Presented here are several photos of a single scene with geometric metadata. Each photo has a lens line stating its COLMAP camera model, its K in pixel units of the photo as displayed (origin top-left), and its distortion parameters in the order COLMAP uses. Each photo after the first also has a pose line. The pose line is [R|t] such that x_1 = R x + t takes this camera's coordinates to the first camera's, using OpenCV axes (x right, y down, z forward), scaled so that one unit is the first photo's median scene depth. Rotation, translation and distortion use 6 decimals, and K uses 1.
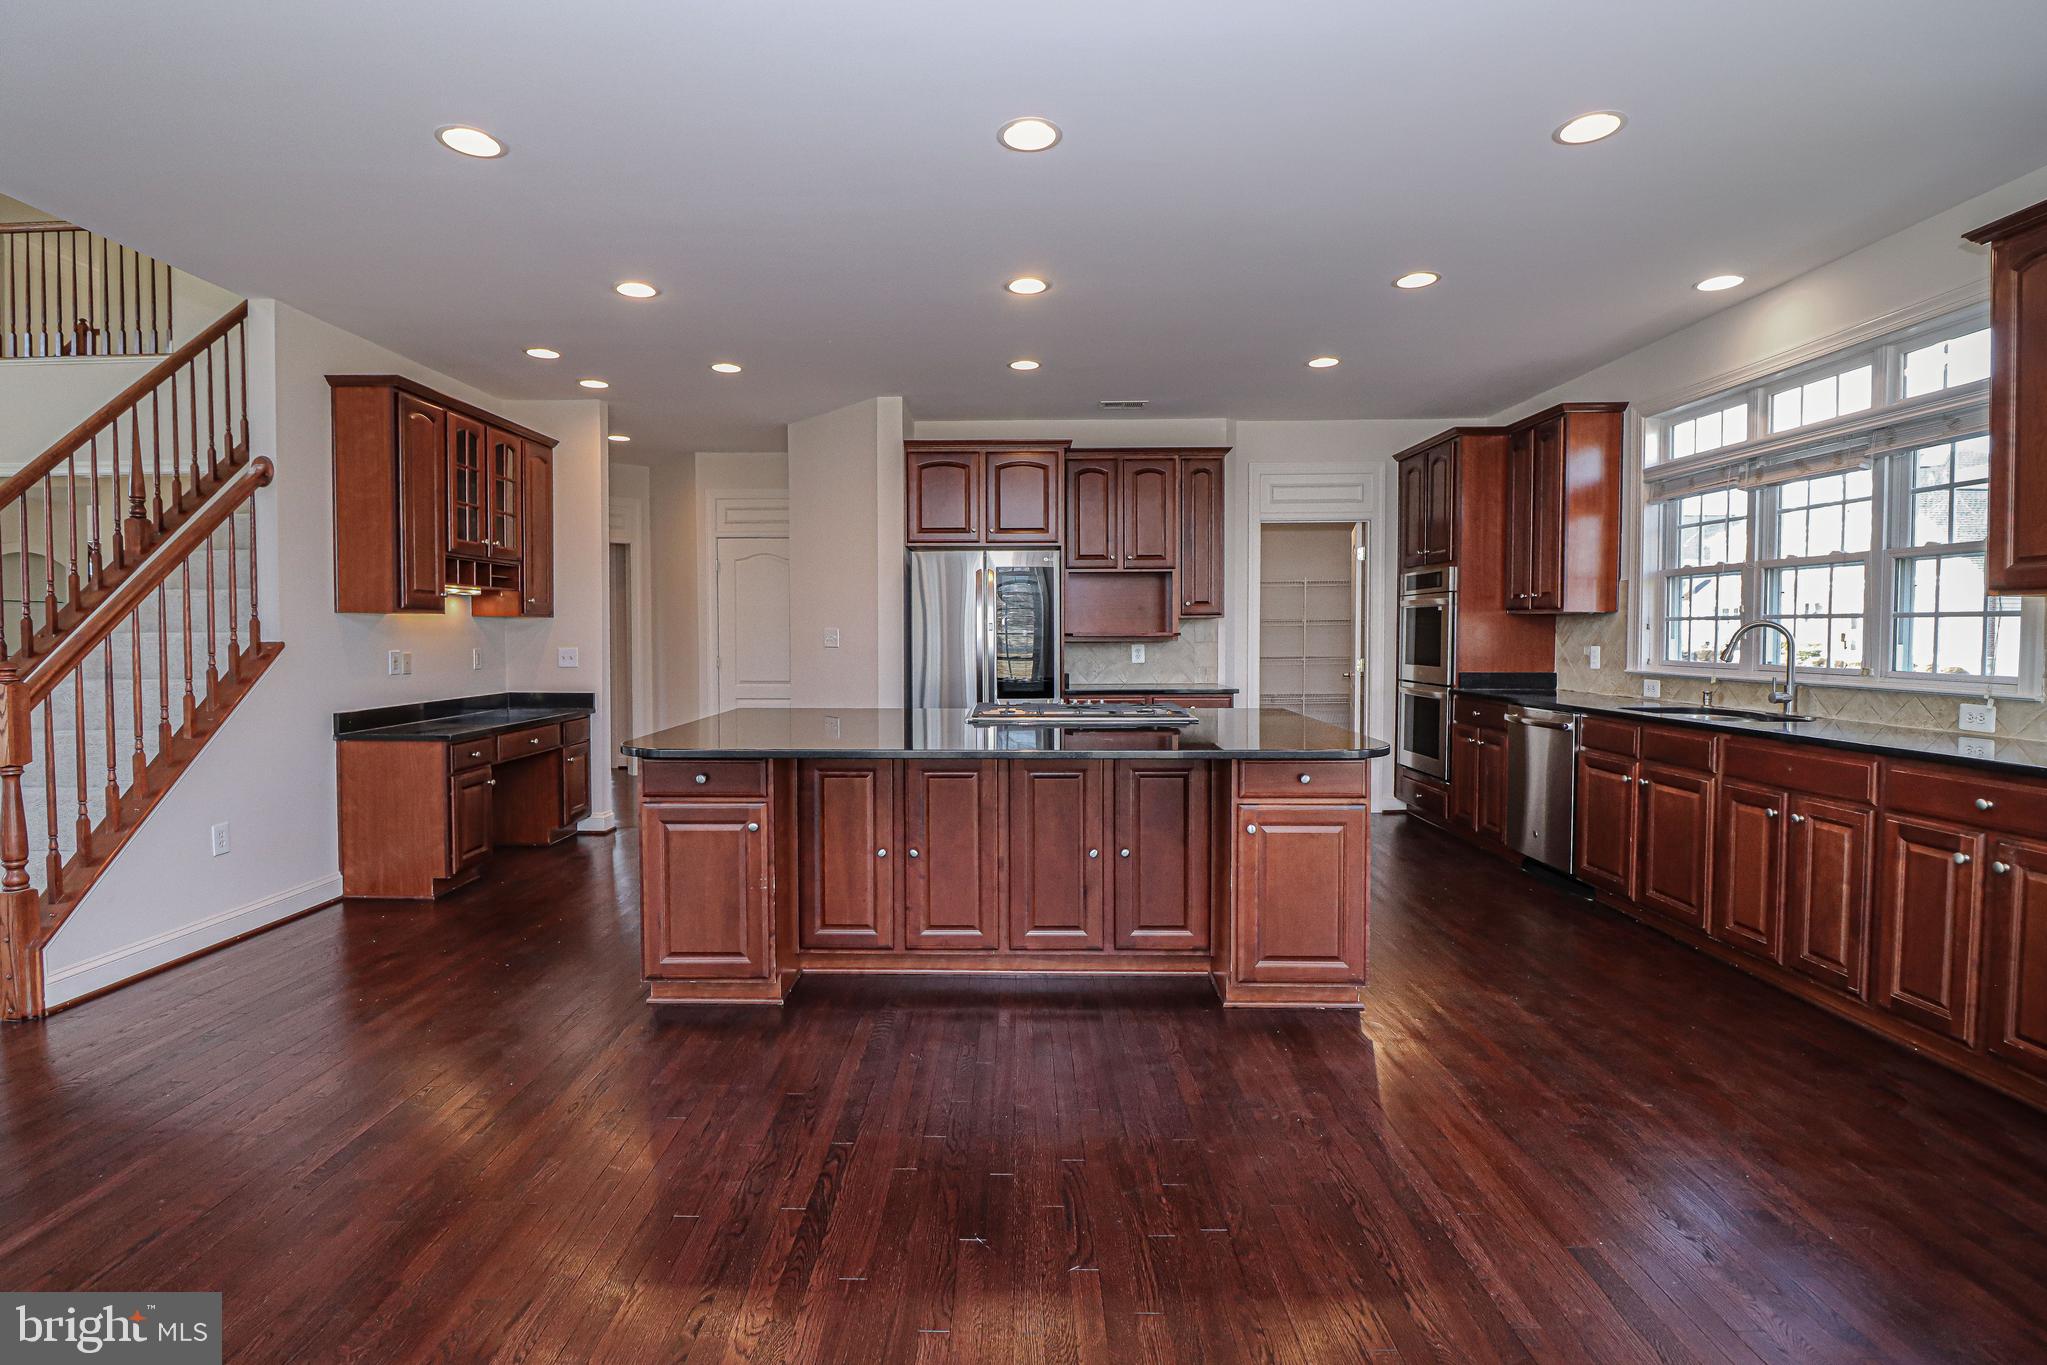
lens RADIAL K [[938.8, 0, 1028.7], [0, 938.8, 646.7], [0, 0, 1]] dist [-0.012535, -0.003981]
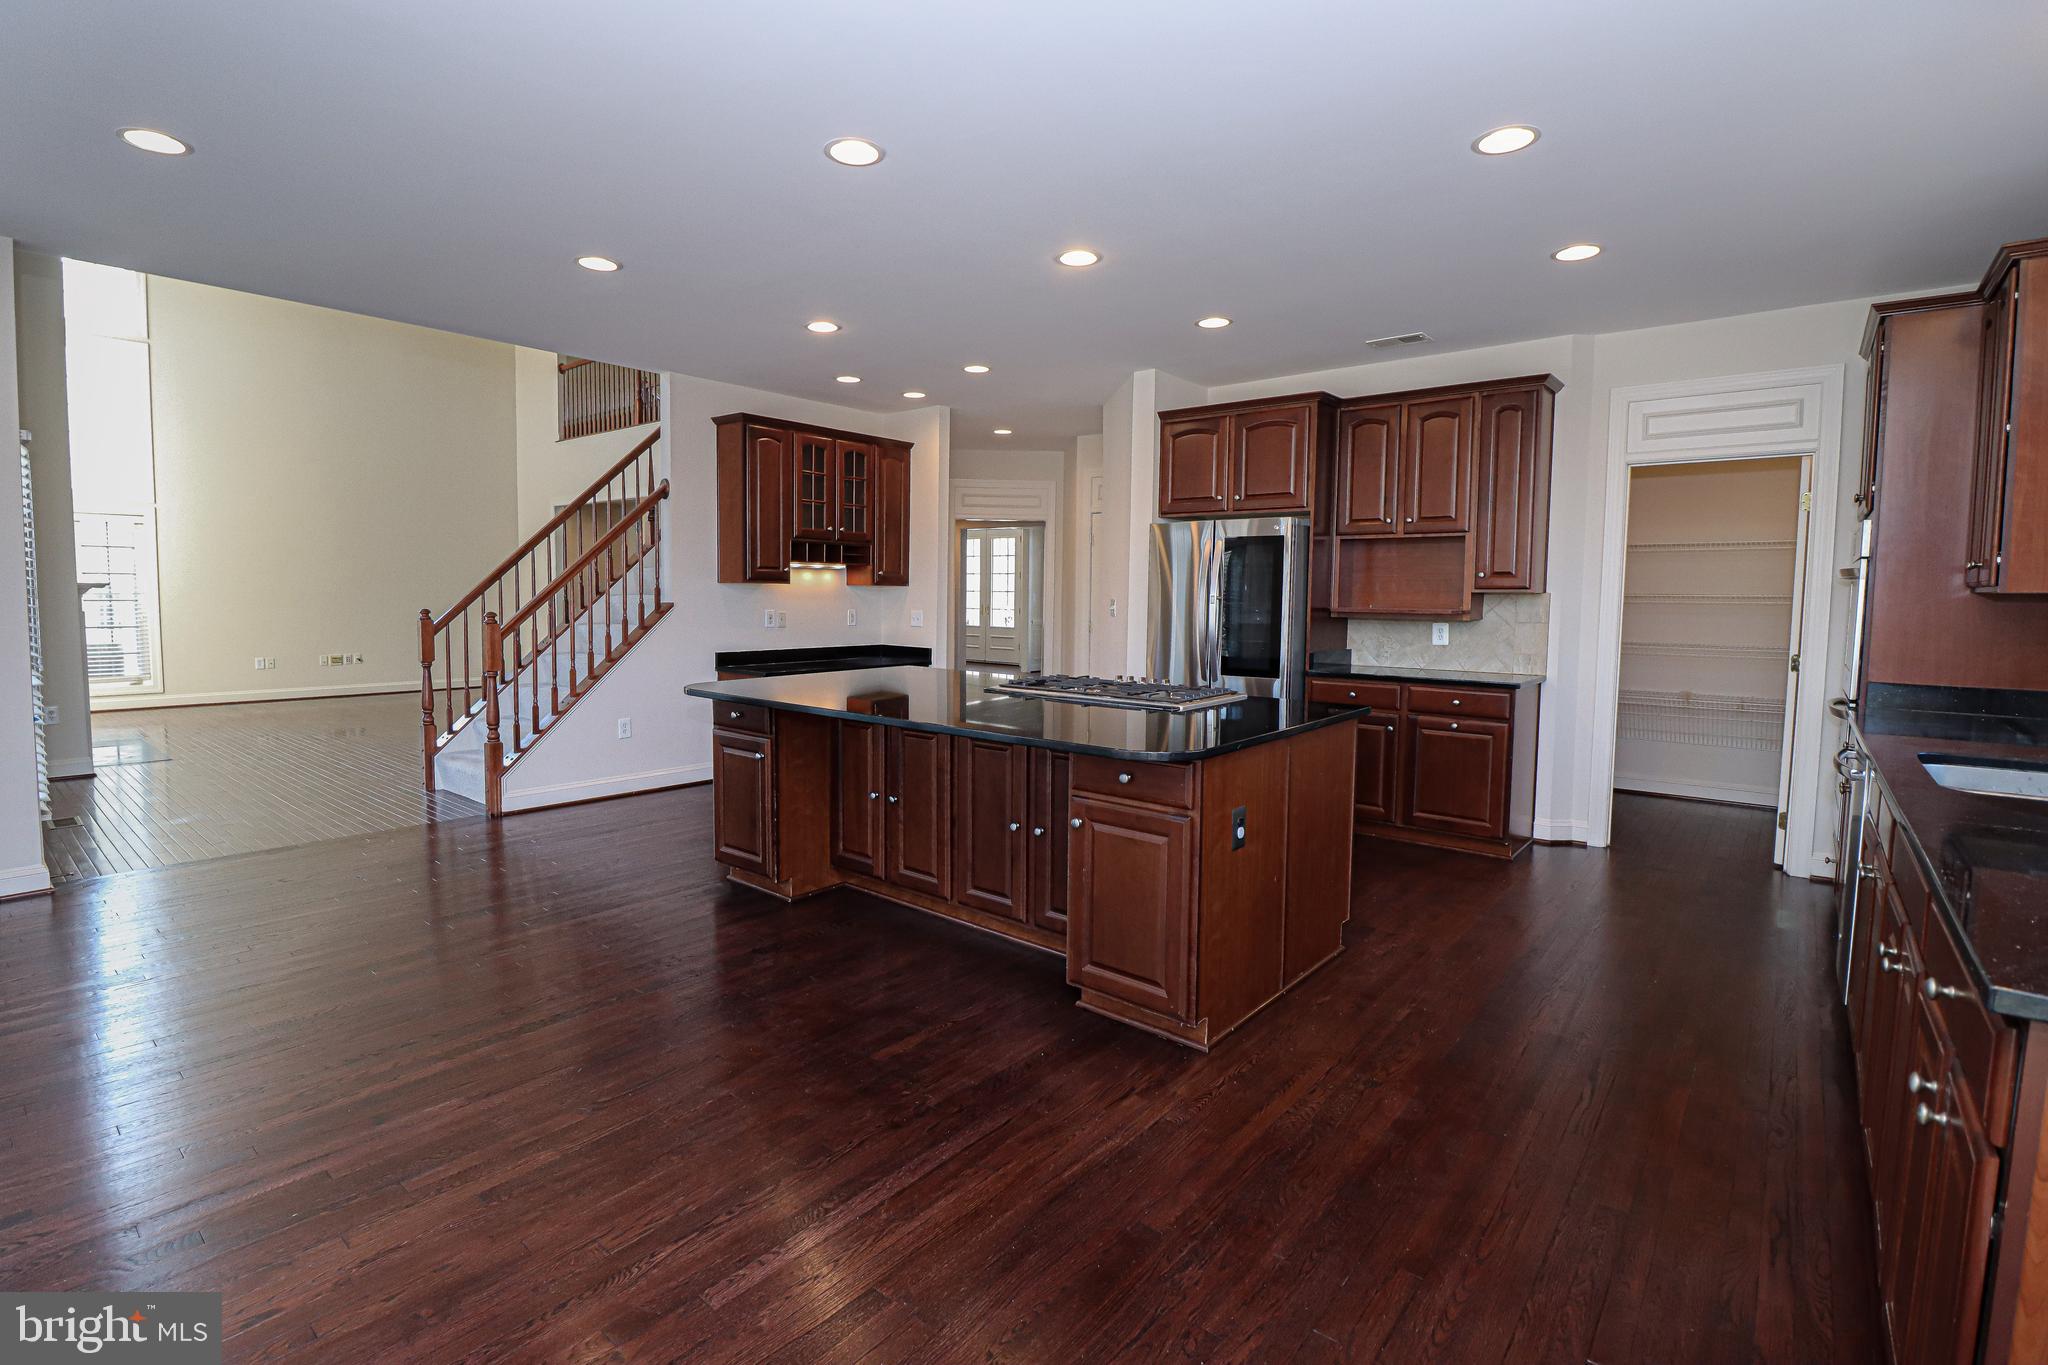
lens RADIAL K [[939.2, 0, 1033.2], [0, 939.2, 660.5], [0, 0, 1]] dist [-0.012535, -0.003981]
pose [[0.776479, 0.056852, -0.627573, 0.511588], [-0.024772, 0.997906, 0.059751, -0.014572], [0.629656, -0.030849, 0.776262, 0.163599]]
